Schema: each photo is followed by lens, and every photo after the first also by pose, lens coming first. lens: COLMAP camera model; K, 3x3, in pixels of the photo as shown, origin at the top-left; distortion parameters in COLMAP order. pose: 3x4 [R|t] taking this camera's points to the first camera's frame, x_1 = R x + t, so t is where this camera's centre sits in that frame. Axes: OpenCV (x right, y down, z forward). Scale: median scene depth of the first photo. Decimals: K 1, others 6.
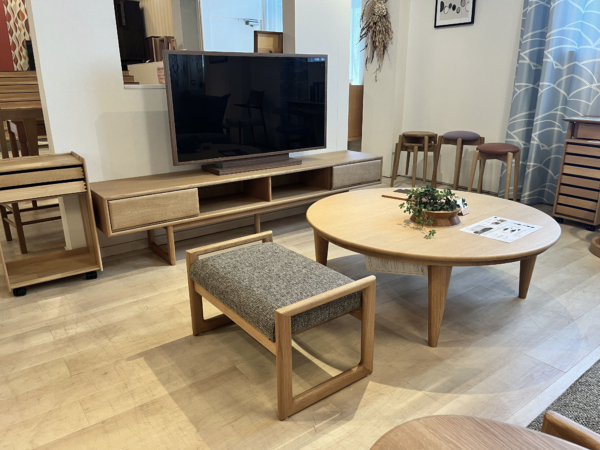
lens RADIAL K [[473.8, 0, 300.0], [0, 473.8, 225.0], [0, 0, 1]] dist [0.002582, -0.010980]
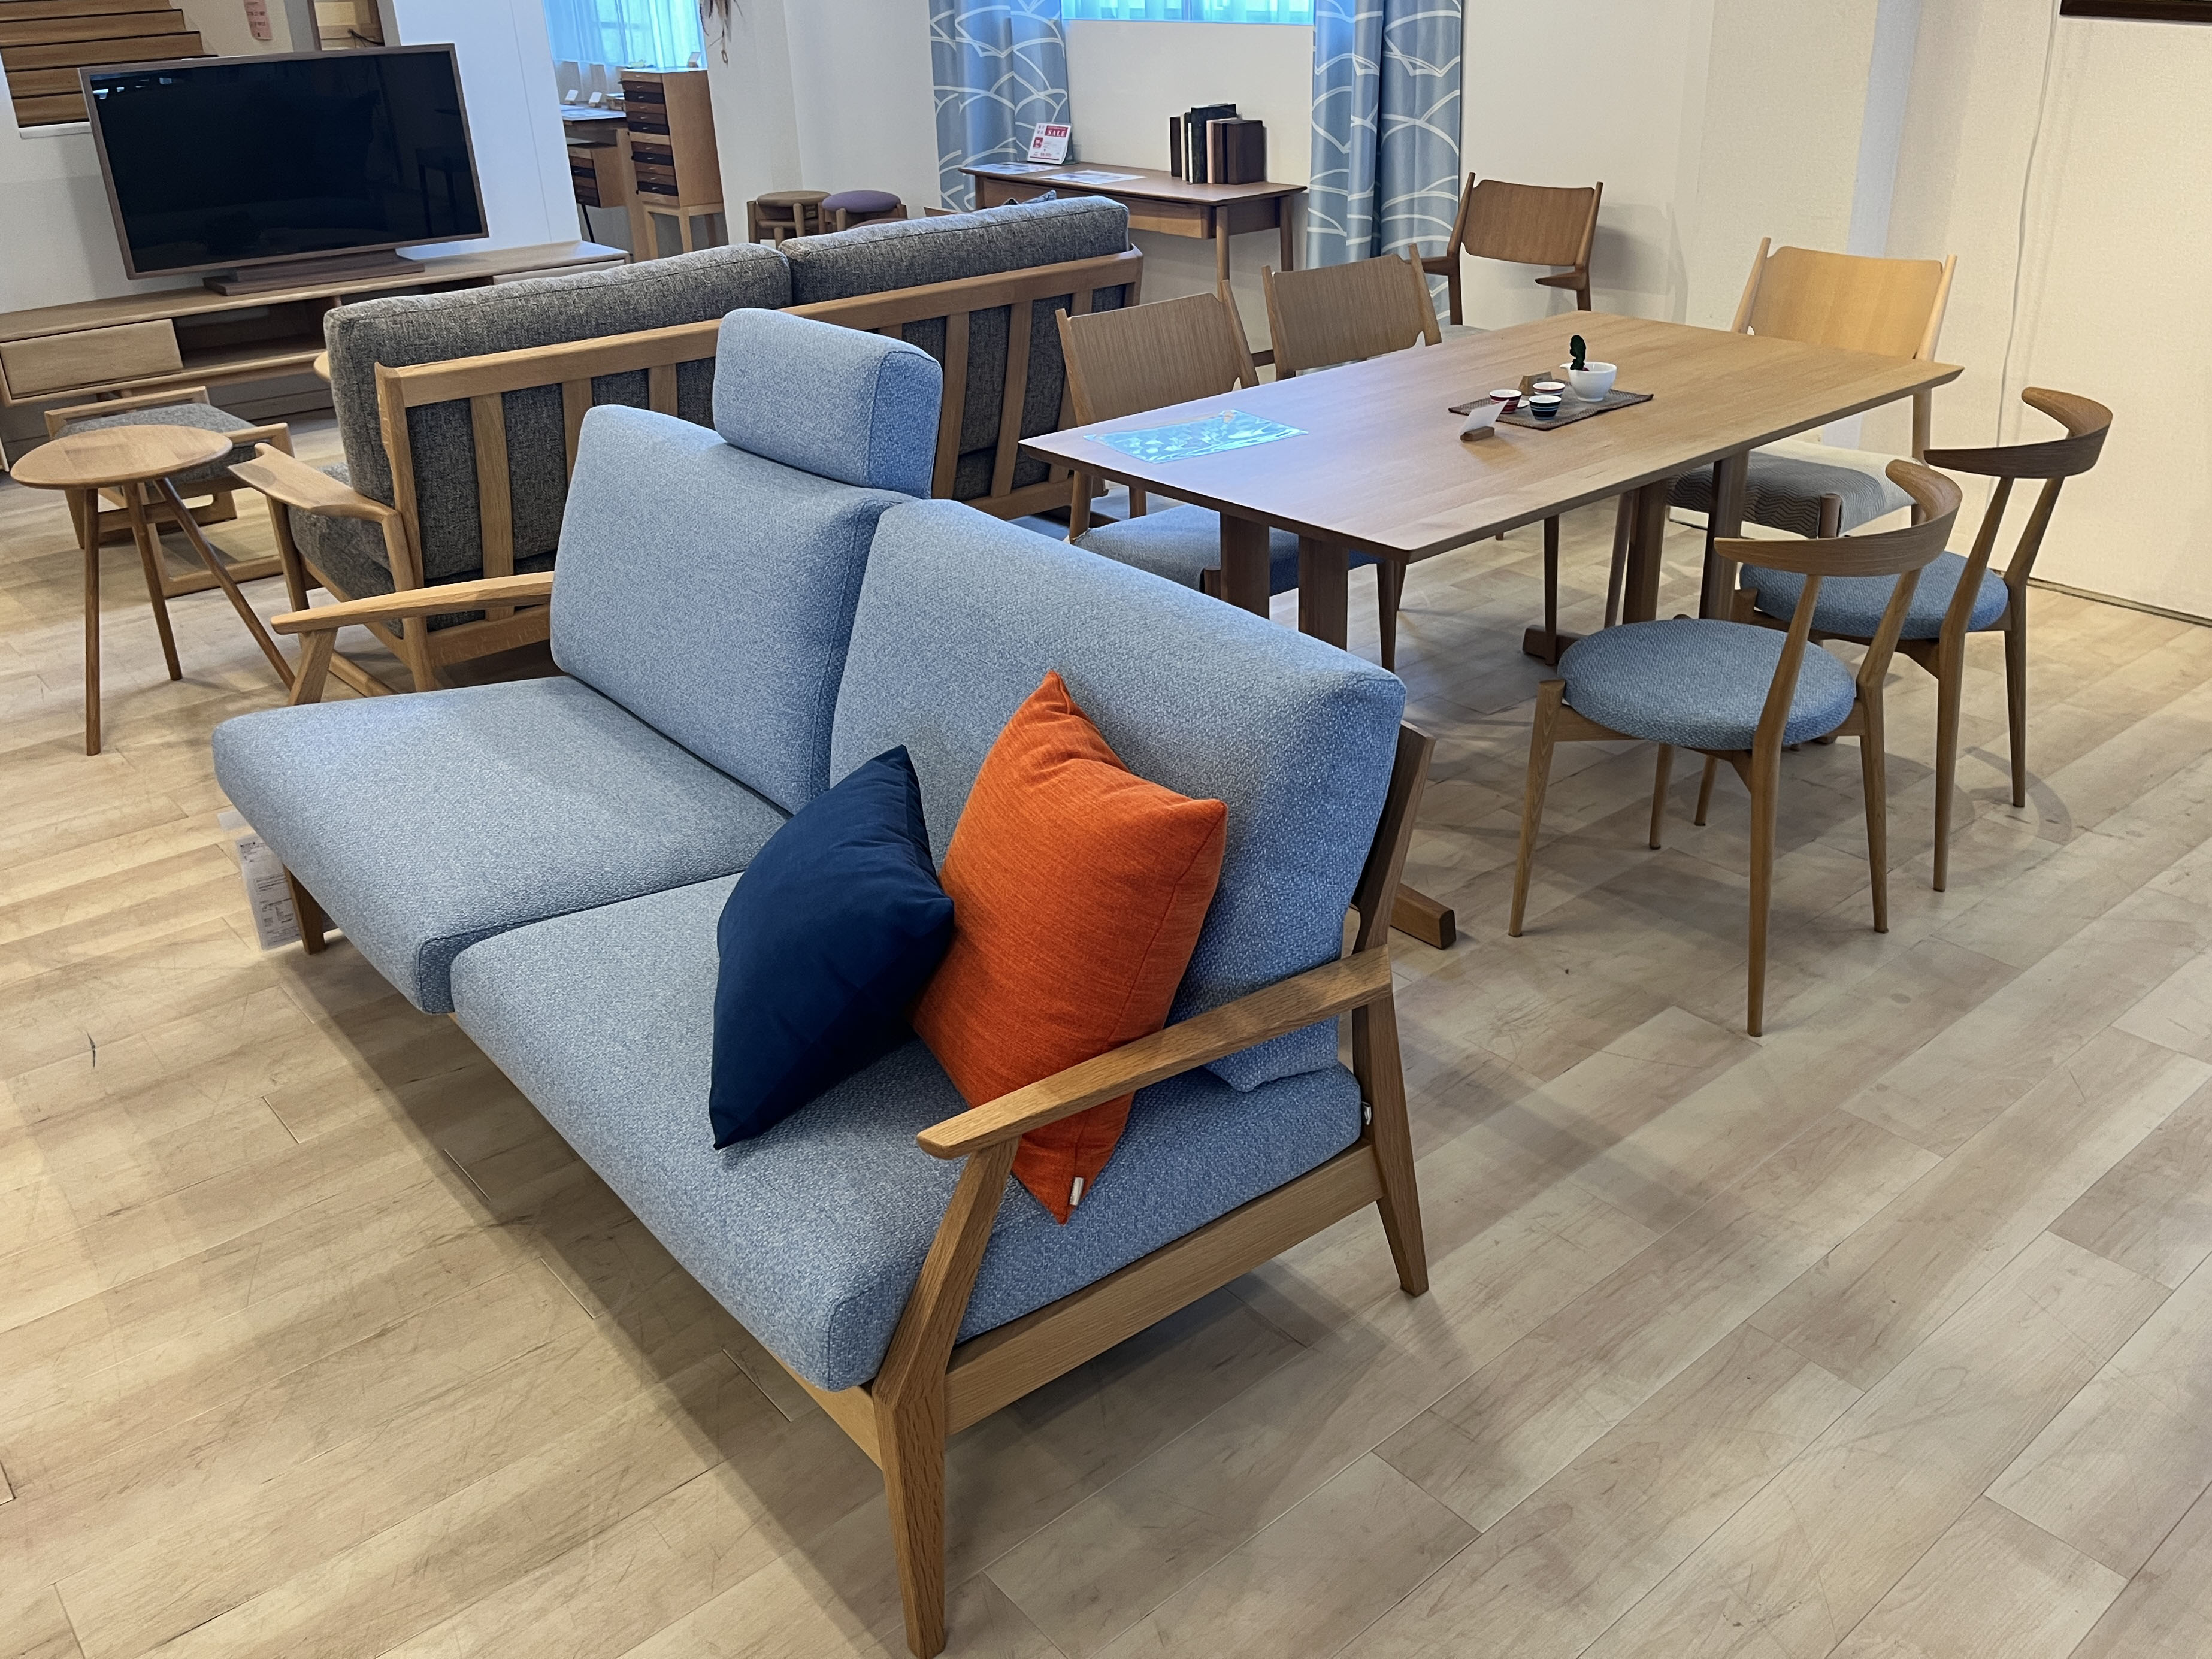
lens RADIAL K [[1690.8, 0, 1106.0], [0, 1690.8, 829.5], [0, 0, 1]] dist [0.001841, -0.048326]
pose [[0.999203, -0.019272, 0.034948, 0.661017], [0.012379, 0.982149, 0.187697, 0.126798], [-0.037941, -0.187115, 0.981605, -0.899204]]
